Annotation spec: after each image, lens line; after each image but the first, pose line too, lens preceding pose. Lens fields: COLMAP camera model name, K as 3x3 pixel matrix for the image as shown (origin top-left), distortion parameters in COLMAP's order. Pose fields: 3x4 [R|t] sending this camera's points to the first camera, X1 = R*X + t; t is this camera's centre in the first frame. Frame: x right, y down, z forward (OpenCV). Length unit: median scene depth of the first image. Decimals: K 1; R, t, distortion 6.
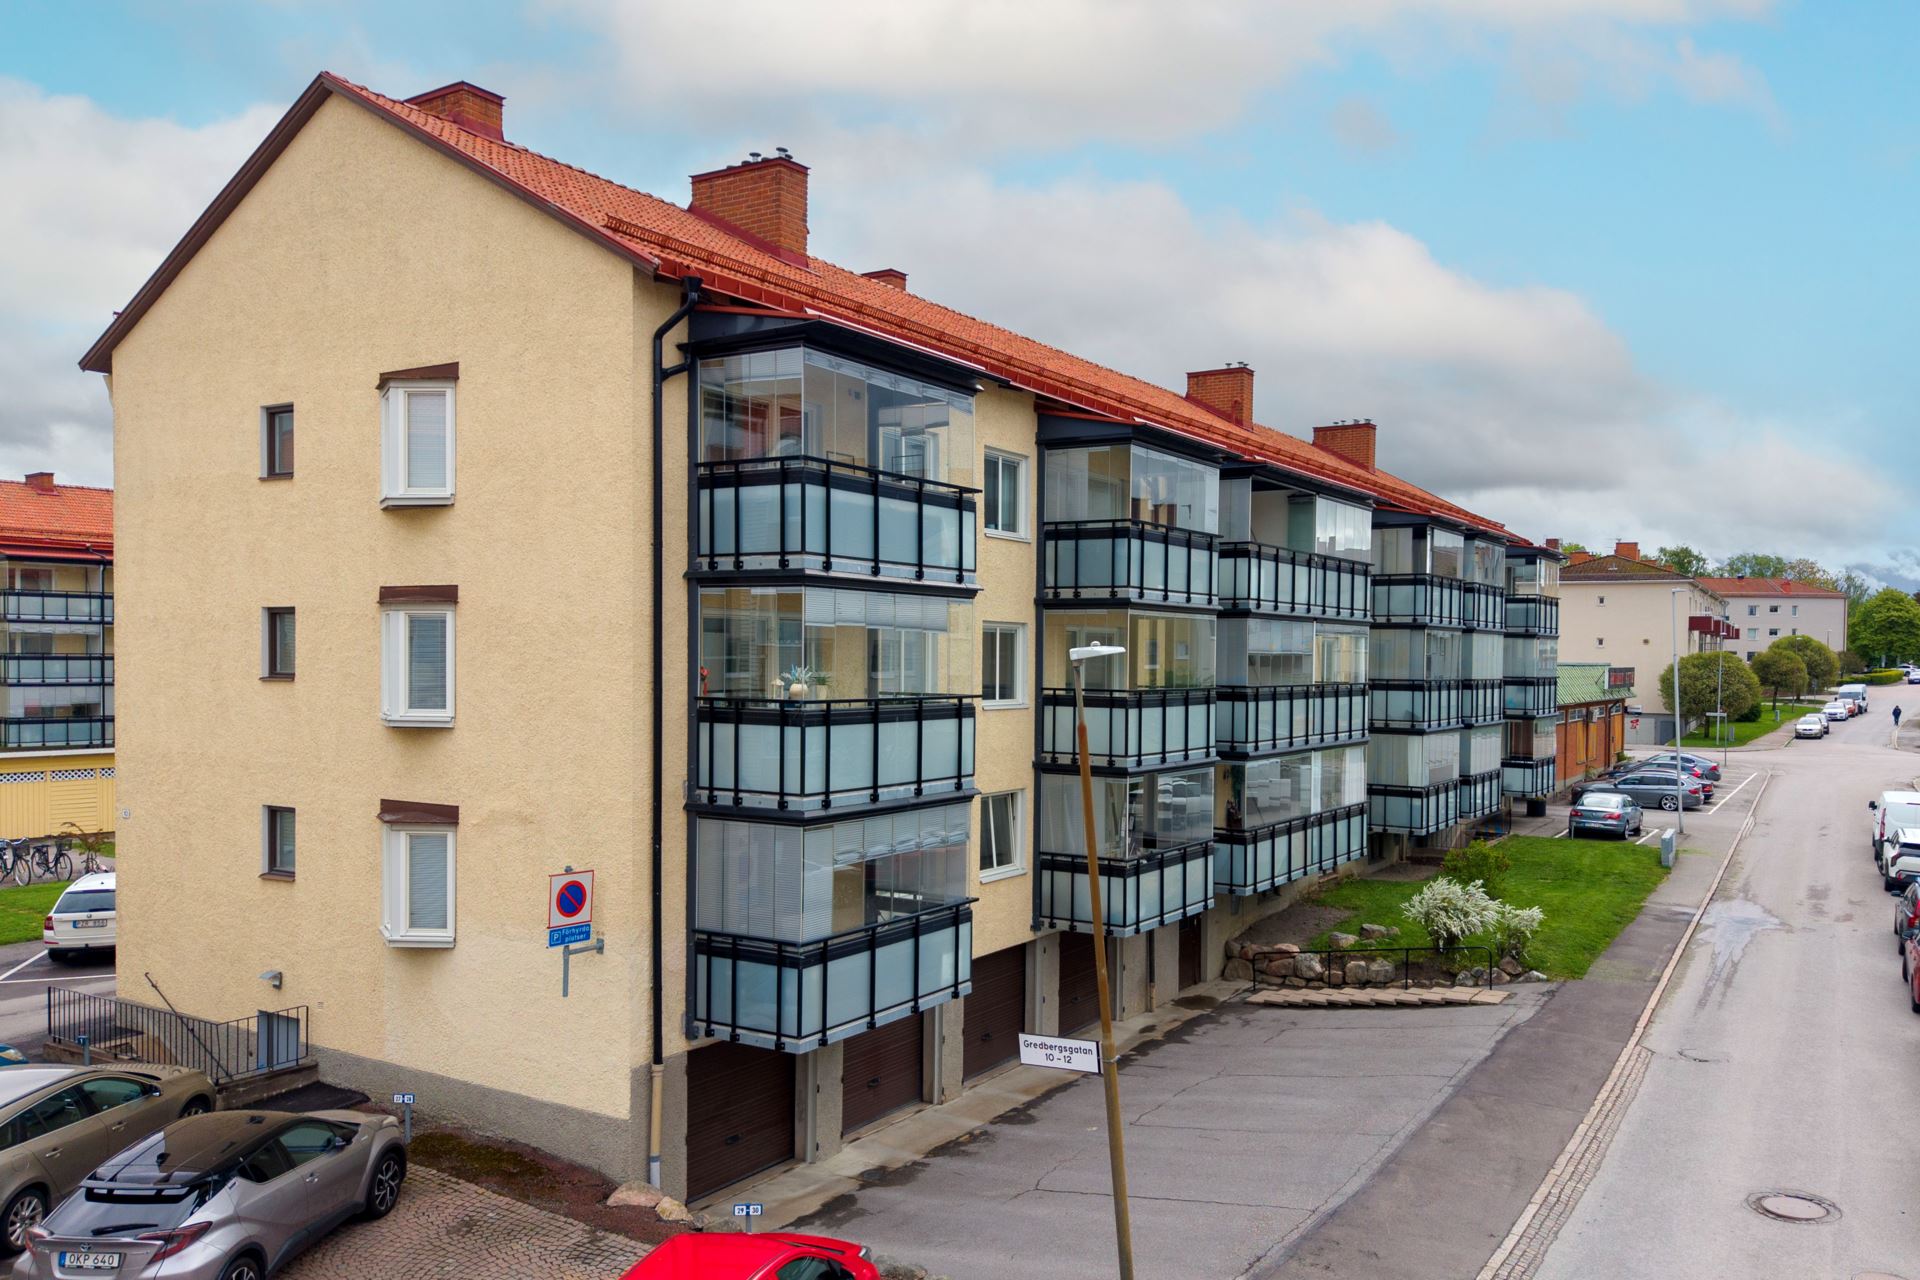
lens RADIAL K [[1393.4, 0, 960.0], [0, 1393.4, 640.0], [0, 0, 1]] dist [0.004365, 0.000824]
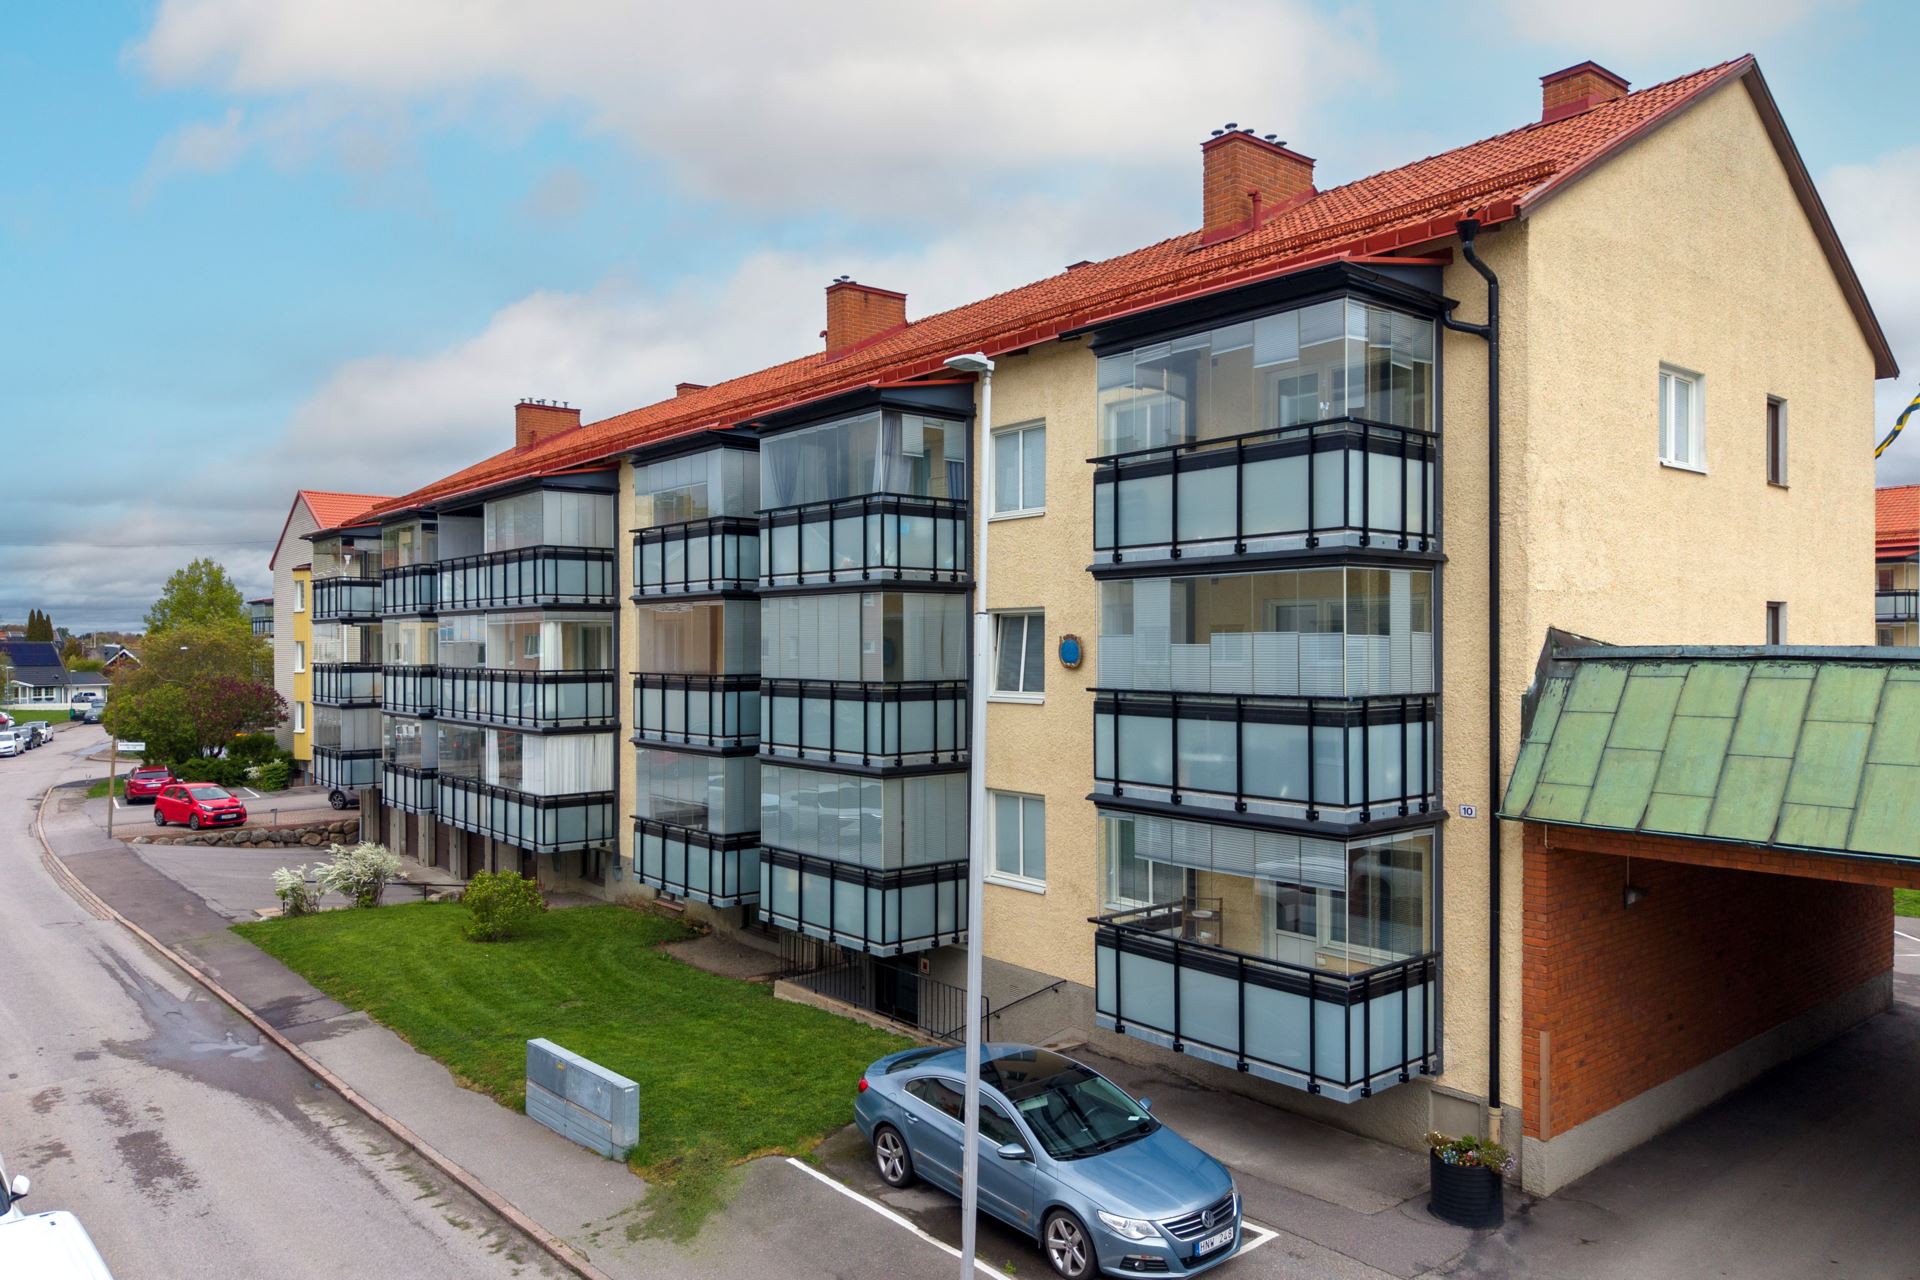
lens RADIAL K [[1393.4, 0, 960.0], [0, 1393.4, 640.0], [0, 0, 1]] dist [0.004365, 0.000824]
pose [[-0.263267, -0.010627, -0.964665, 1.053362], [0.012301, 0.999821, -0.014372, 0.026044], [0.964645, -0.015650, -0.263089, 1.382135]]
